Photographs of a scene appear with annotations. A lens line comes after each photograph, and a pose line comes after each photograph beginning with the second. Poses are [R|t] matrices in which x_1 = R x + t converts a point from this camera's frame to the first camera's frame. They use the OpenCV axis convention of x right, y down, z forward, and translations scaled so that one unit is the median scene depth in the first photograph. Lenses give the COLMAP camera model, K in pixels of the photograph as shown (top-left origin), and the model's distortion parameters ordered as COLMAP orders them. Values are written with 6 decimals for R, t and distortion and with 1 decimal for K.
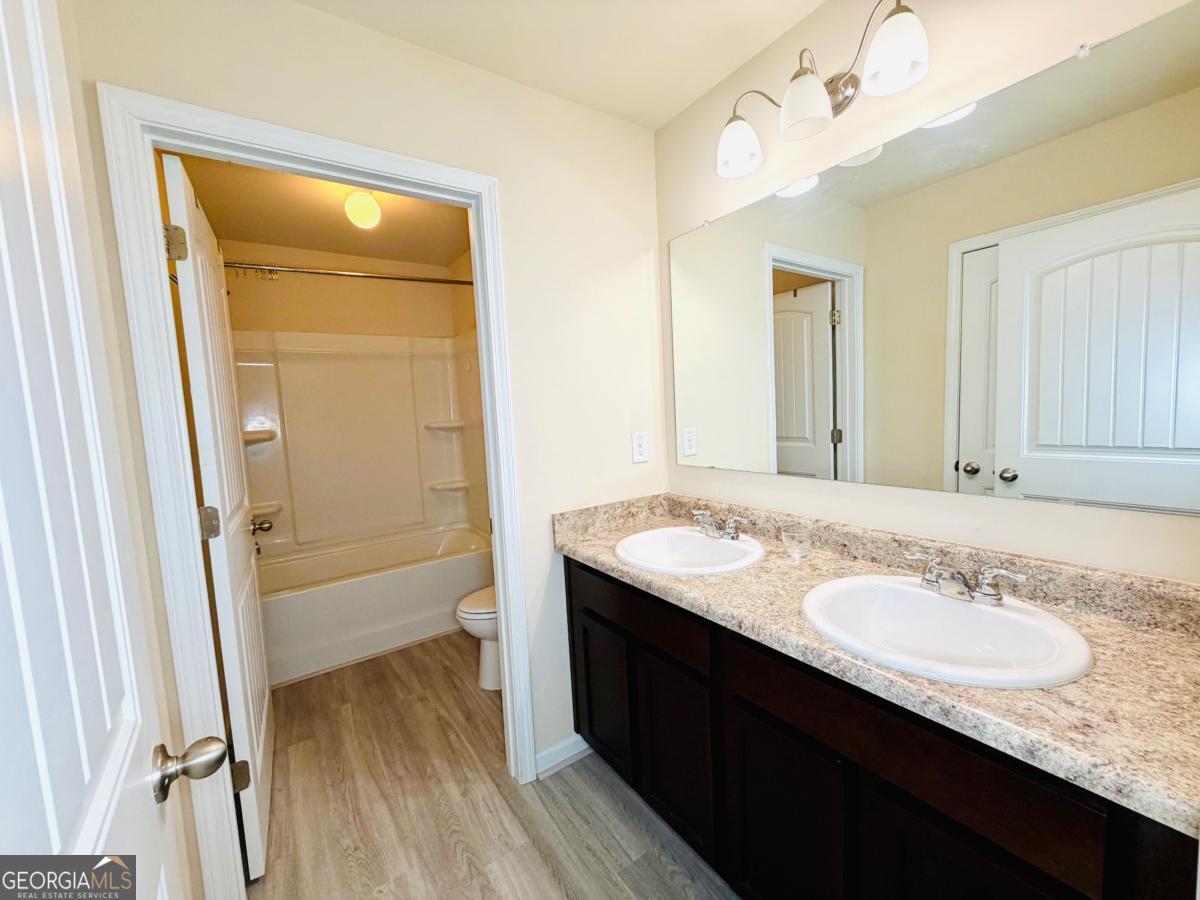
lens RADIAL K [[482.5, 0, 604.2], [0, 482.5, 452.9], [0, 0, 1]] dist [-0.000254, -0.000170]
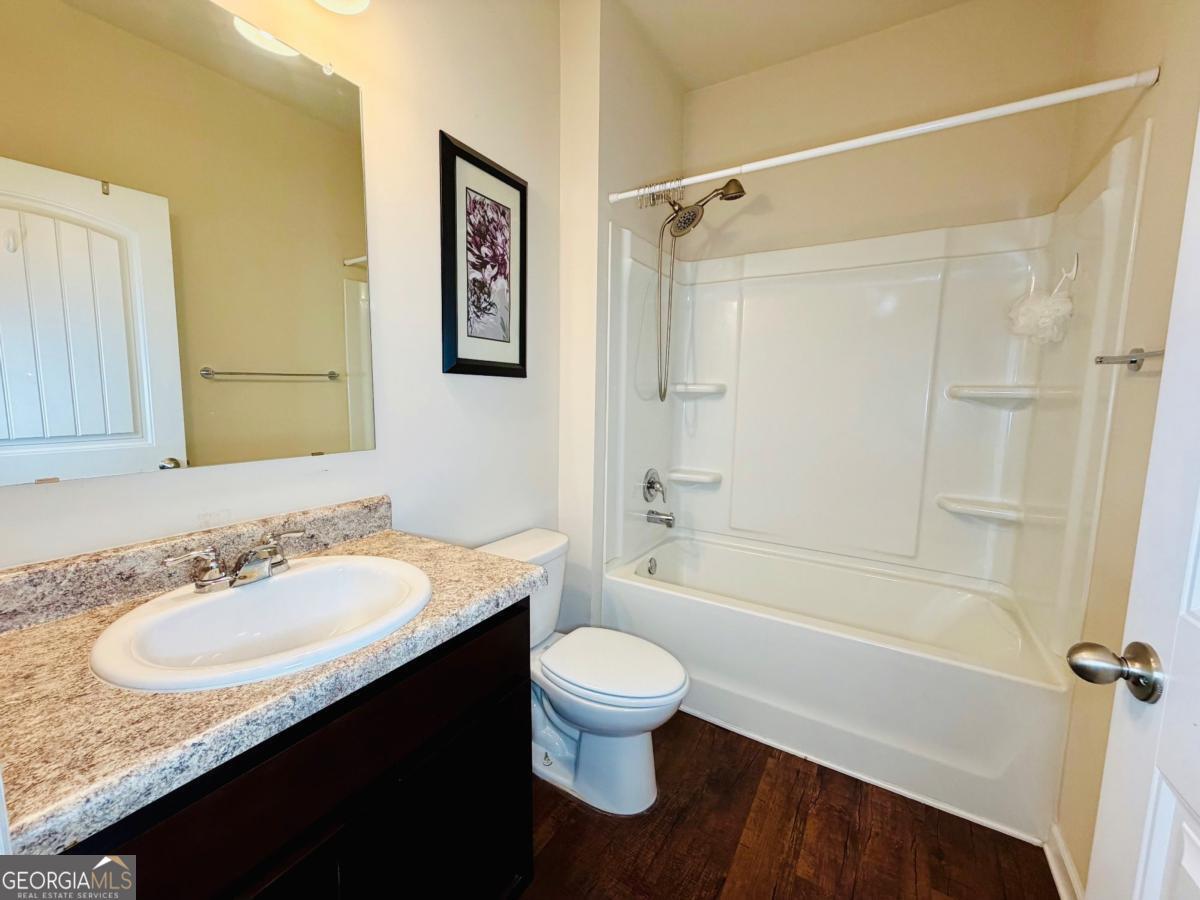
lens RADIAL K [[482.5, 0, 604.2], [0, 482.5, 452.9], [0, 0, 1]] dist [-0.000254, -0.000170]
pose [[-0.410255, -0.071833, 0.909137, -0.463192], [0.097404, 0.987739, 0.121997, 0.002130], [-0.906754, 0.138603, -0.398229, 0.924937]]
